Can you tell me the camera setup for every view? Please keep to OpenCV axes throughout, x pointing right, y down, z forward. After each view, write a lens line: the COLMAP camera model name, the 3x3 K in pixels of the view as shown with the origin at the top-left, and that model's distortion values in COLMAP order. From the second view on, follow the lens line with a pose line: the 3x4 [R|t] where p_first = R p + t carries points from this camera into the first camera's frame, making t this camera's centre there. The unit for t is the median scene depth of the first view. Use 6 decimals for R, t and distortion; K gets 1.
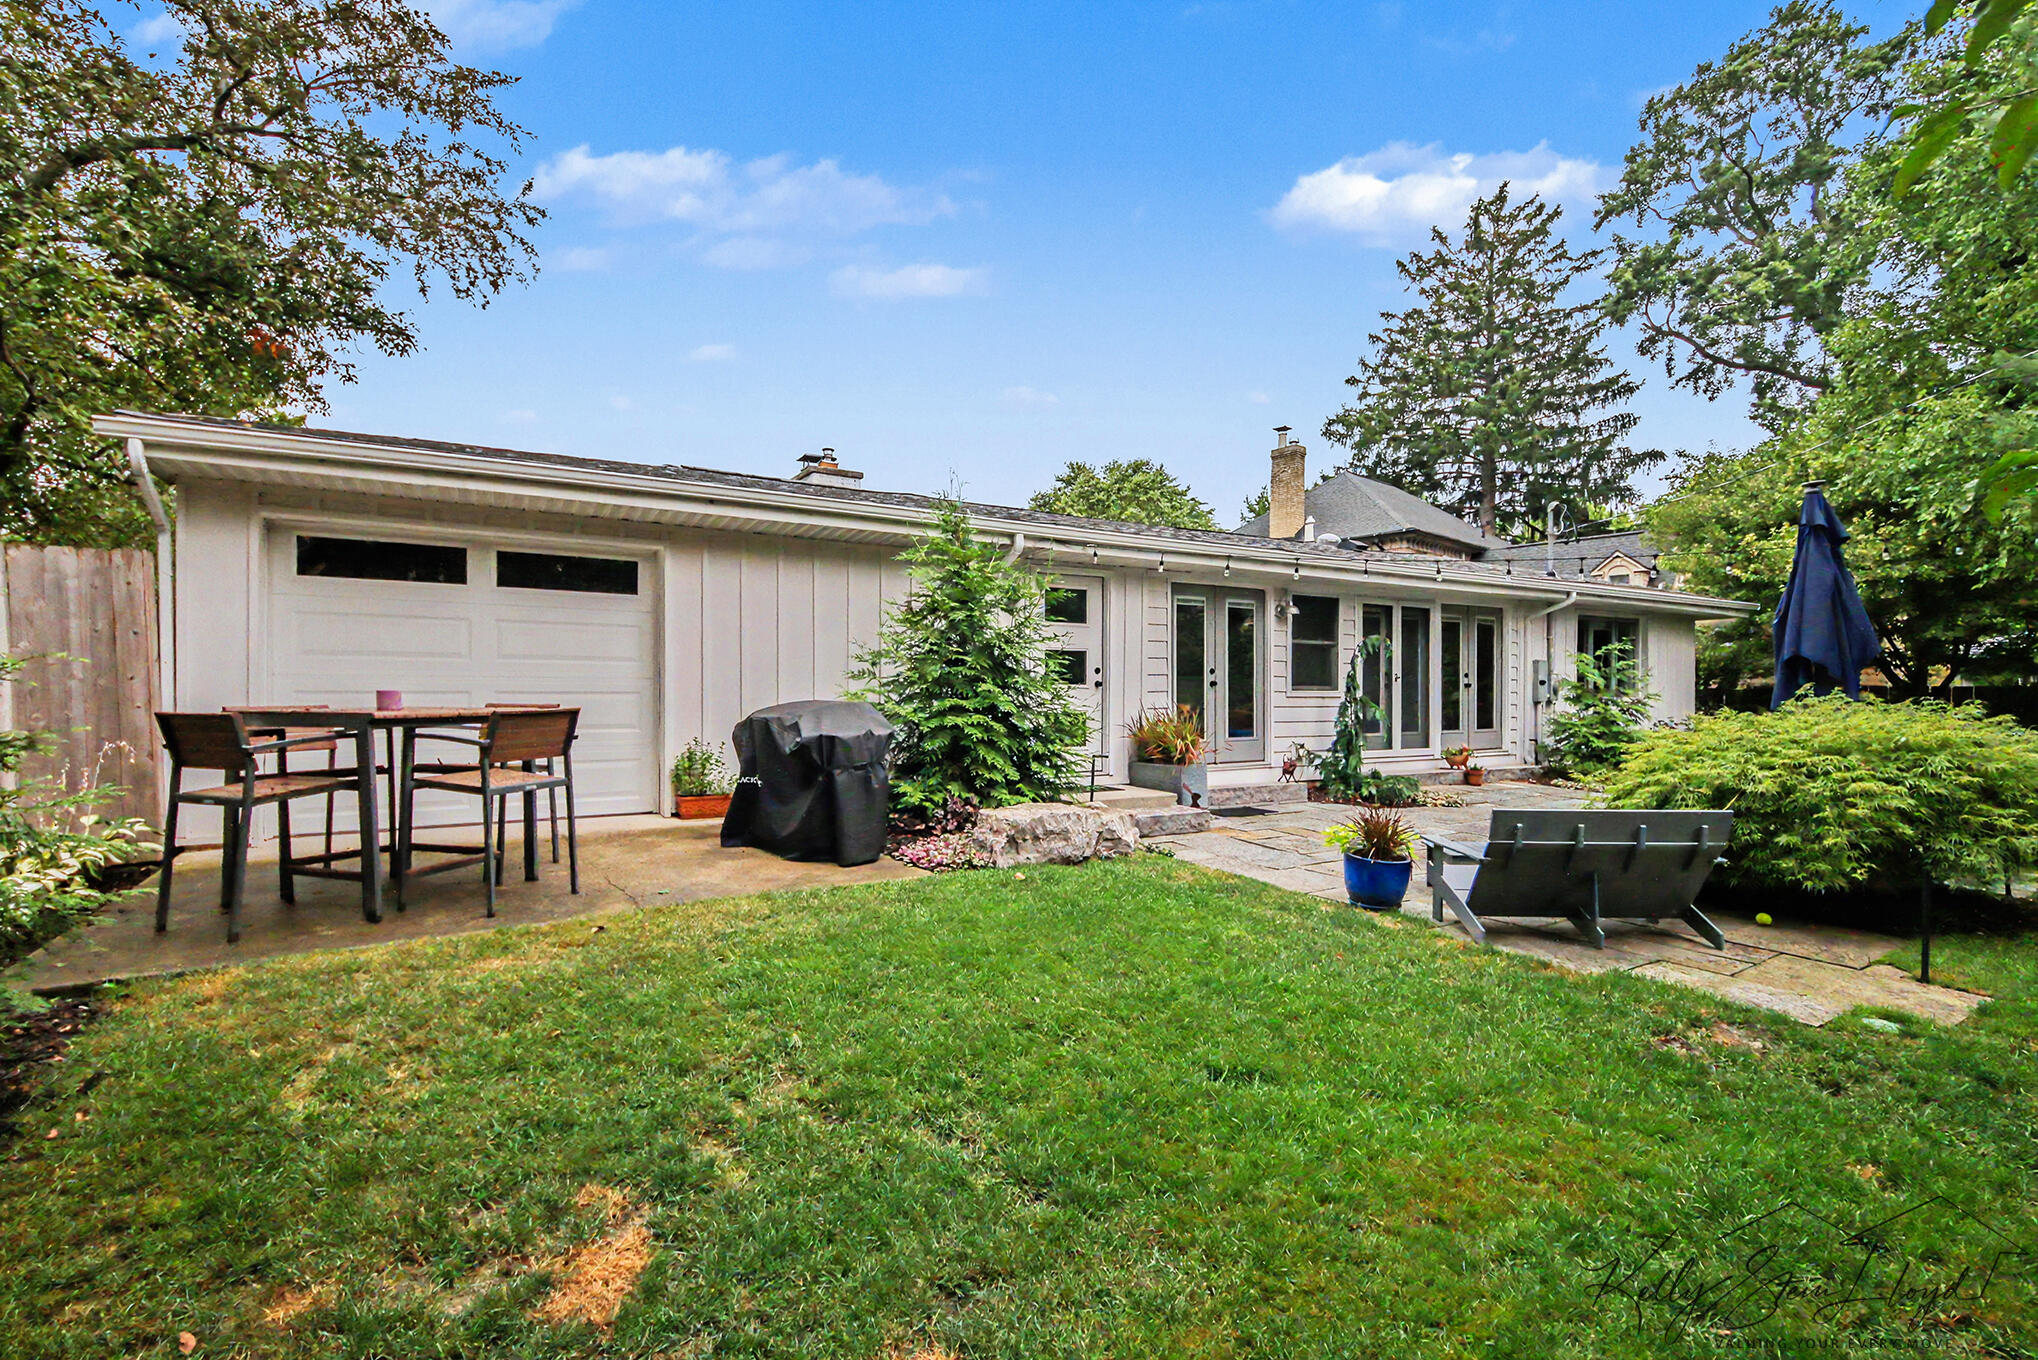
lens RADIAL K [[883.7, 0, 1020.7], [0, 883.7, 699.1], [0, 0, 1]] dist [0.023549, -0.000175]
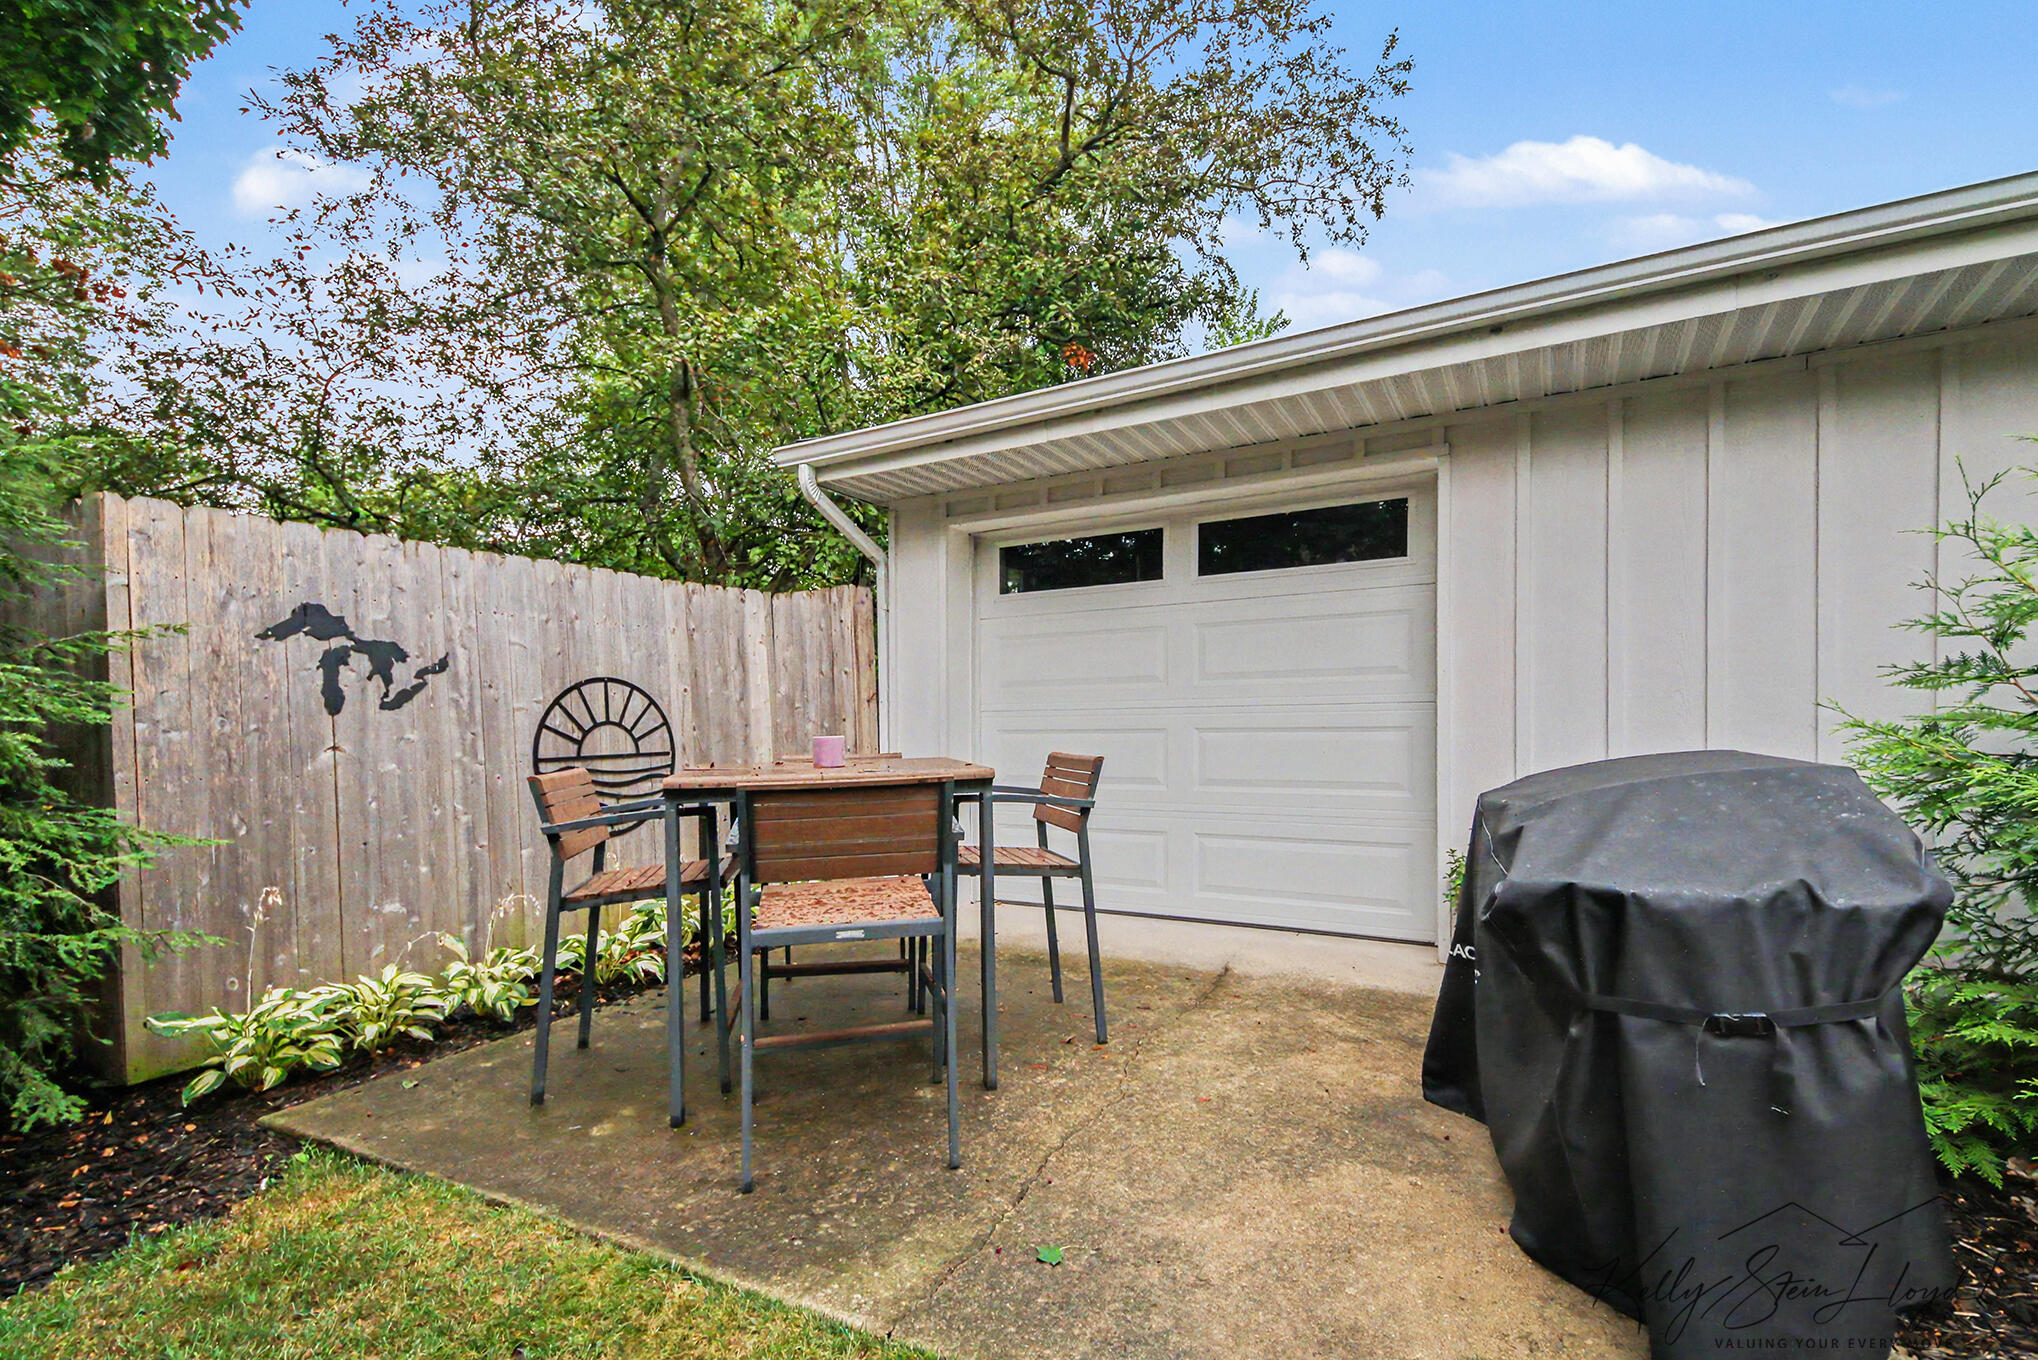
lens RADIAL K [[923.7, 0, 1019.5], [0, 923.7, 732.3], [0, 0, 1]] dist [0.023594, -0.000181]
pose [[0.490714, -0.001962, -0.871319, -0.033742], [0.016416, 0.999841, 0.006994, -0.012743], [0.871166, -0.017735, 0.490668, 0.530988]]
